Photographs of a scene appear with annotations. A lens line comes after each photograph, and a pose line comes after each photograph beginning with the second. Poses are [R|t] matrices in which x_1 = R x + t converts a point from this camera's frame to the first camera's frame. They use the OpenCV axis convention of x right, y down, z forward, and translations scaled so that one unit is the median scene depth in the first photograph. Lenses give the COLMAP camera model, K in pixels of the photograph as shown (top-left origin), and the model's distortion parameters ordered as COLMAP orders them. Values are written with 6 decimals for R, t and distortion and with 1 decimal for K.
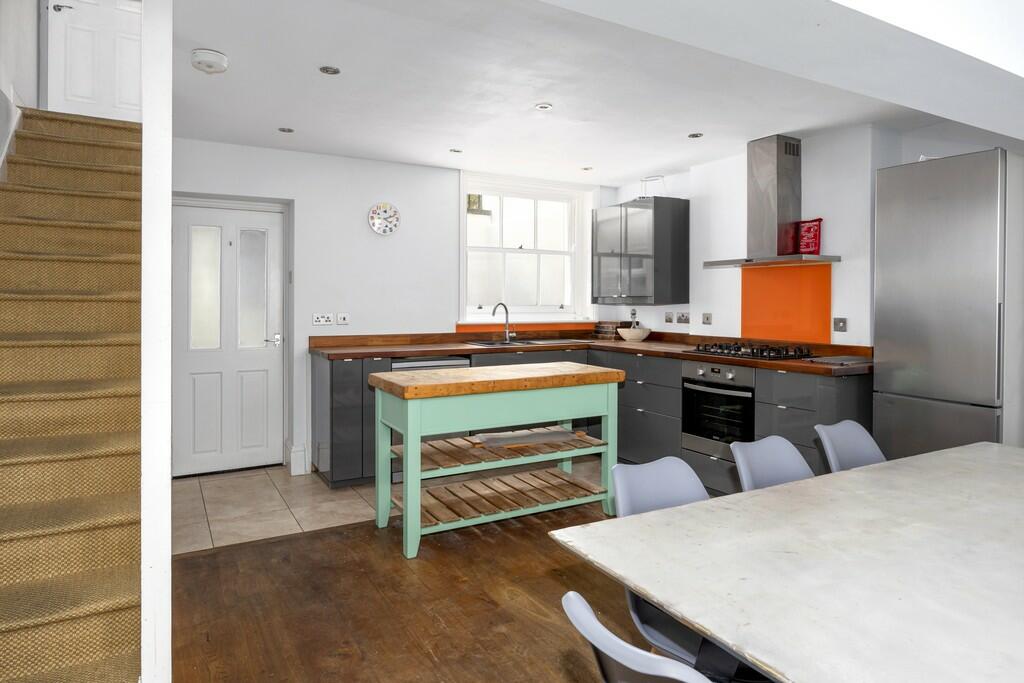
lens RADIAL K [[622.9, 0, 512.5], [0, 622.9, 300.2], [0, 0, 1]] dist [-0.004193, -0.000753]
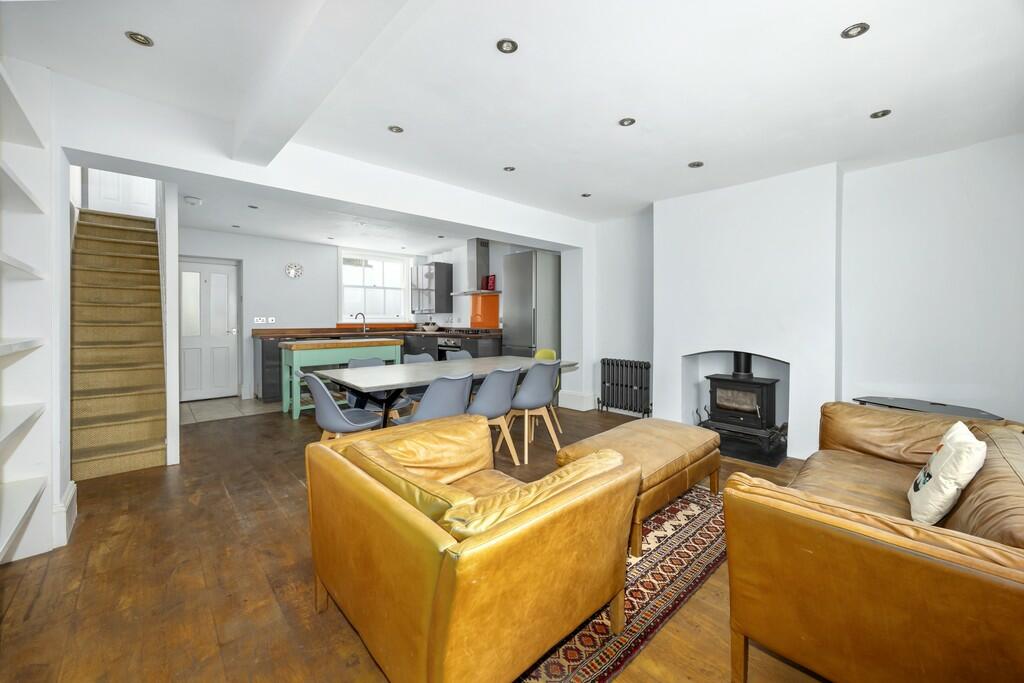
lens RADIAL K [[399.8, 0, 512.0], [0, 399.8, 320.1], [0, 0, 1]] dist [0.000789, 0.000175]
pose [[0.975754, -0.005739, 0.218794, 0.198637], [0.005910, 0.999983, -0.000128, 0.034237], [-0.218789, 0.001418, 0.975771, -0.413544]]
